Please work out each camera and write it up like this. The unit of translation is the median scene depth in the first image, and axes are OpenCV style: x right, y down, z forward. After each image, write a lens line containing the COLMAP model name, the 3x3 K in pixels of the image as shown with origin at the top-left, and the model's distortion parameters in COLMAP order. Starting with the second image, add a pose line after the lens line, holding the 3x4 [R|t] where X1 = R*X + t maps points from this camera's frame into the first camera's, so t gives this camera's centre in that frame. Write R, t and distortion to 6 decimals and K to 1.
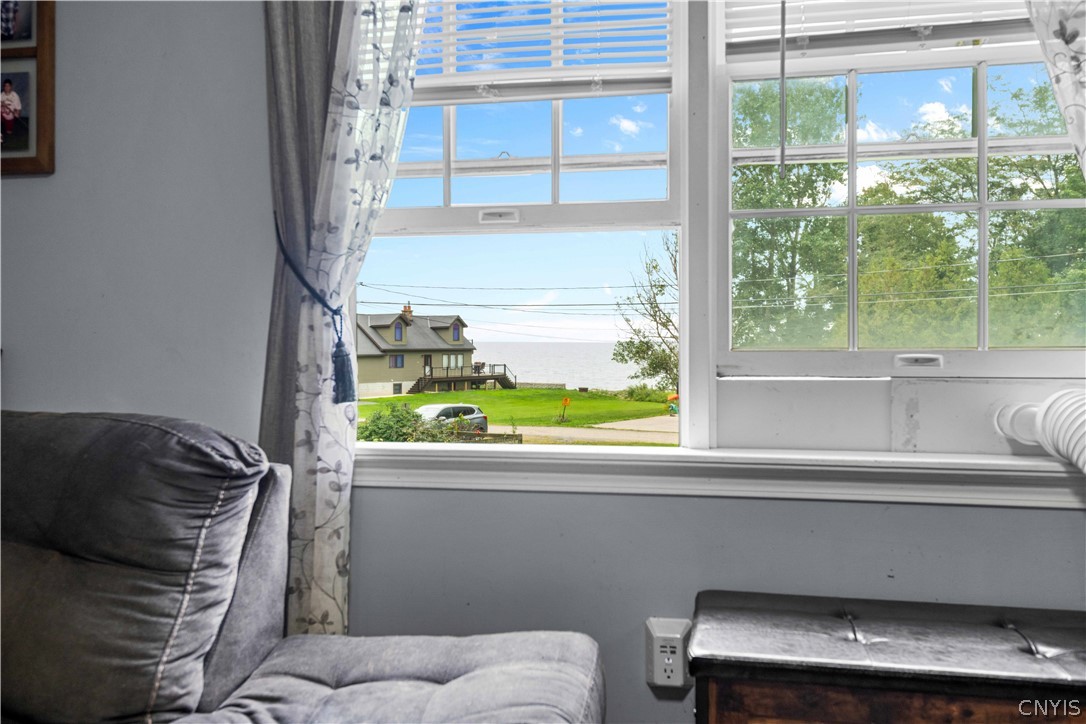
lens RADIAL K [[930.0, 0, 544.3], [0, 930.0, 342.7], [0, 0, 1]] dist [0.007778, 0.001892]
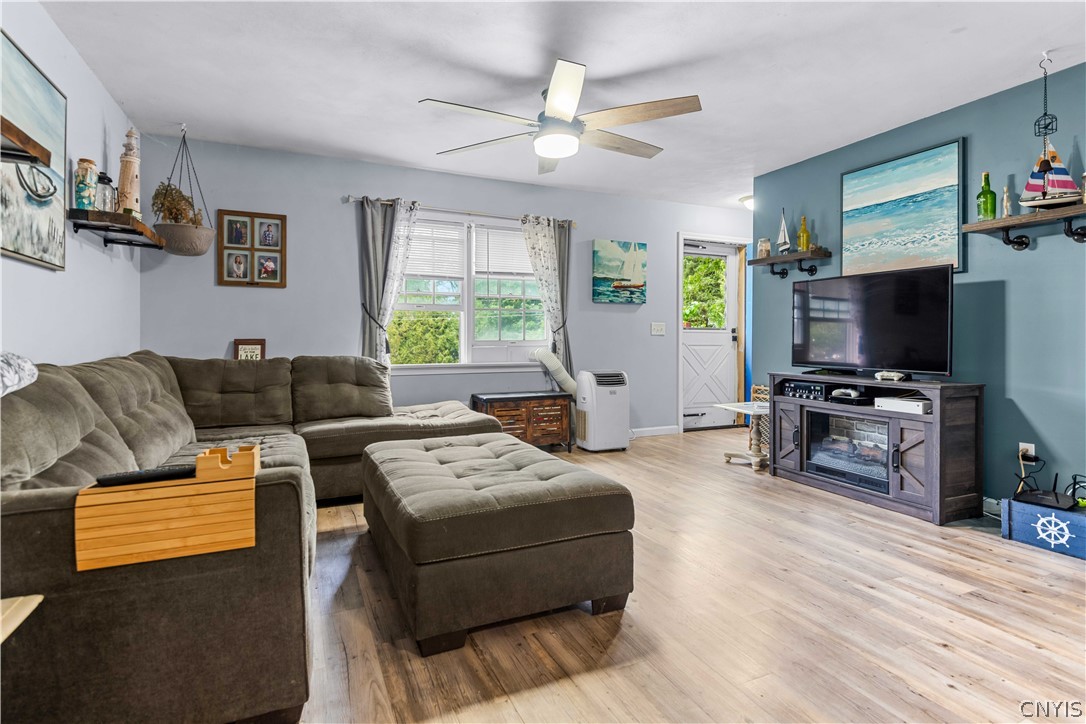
lens RADIAL K [[541.5, 0, 543.4], [0, 541.5, 329.7], [0, 0, 1]] dist [0.040547, -0.030777]
pose [[0.815690, 0.012111, 0.578363, -1.006975], [-0.001283, 0.999816, -0.019127, 0.006374], [-0.578488, 0.014860, 0.815556, -1.262491]]
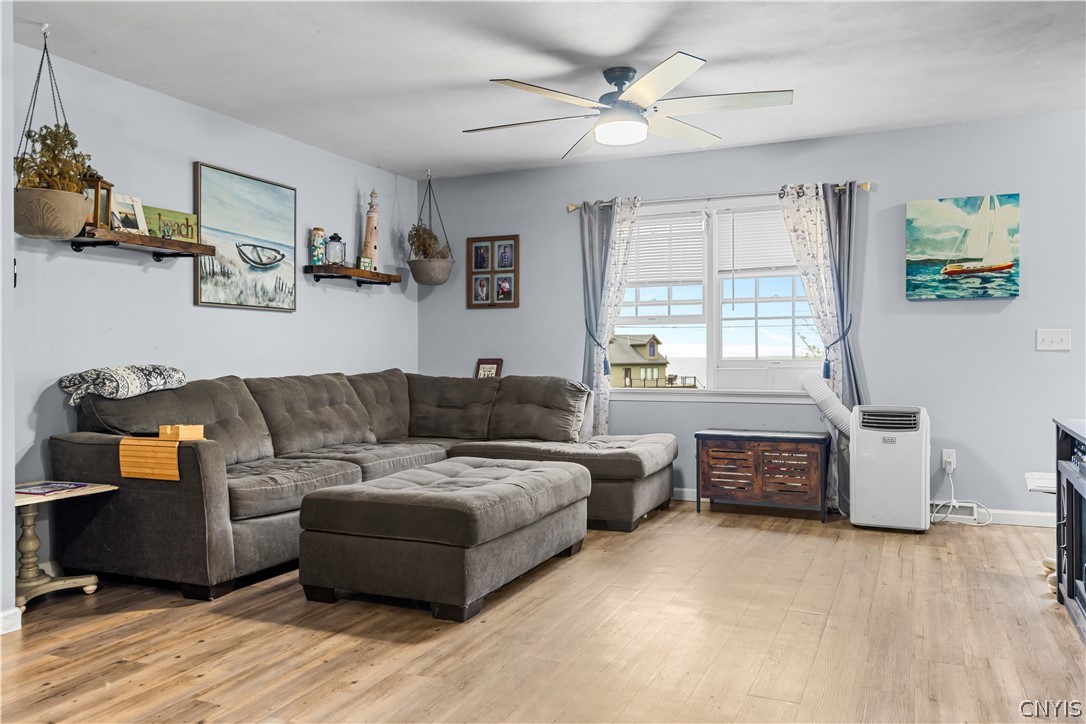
lens RADIAL K [[815.5, 0, 541.8], [0, 815.5, 336.5], [0, 0, 1]] dist [0.022862, -0.002187]
pose [[0.973806, -0.006891, -0.227275, 0.241583], [0.000970, 0.999657, -0.026153, 0.000275], [0.227377, 0.025247, 0.973479, -2.028621]]
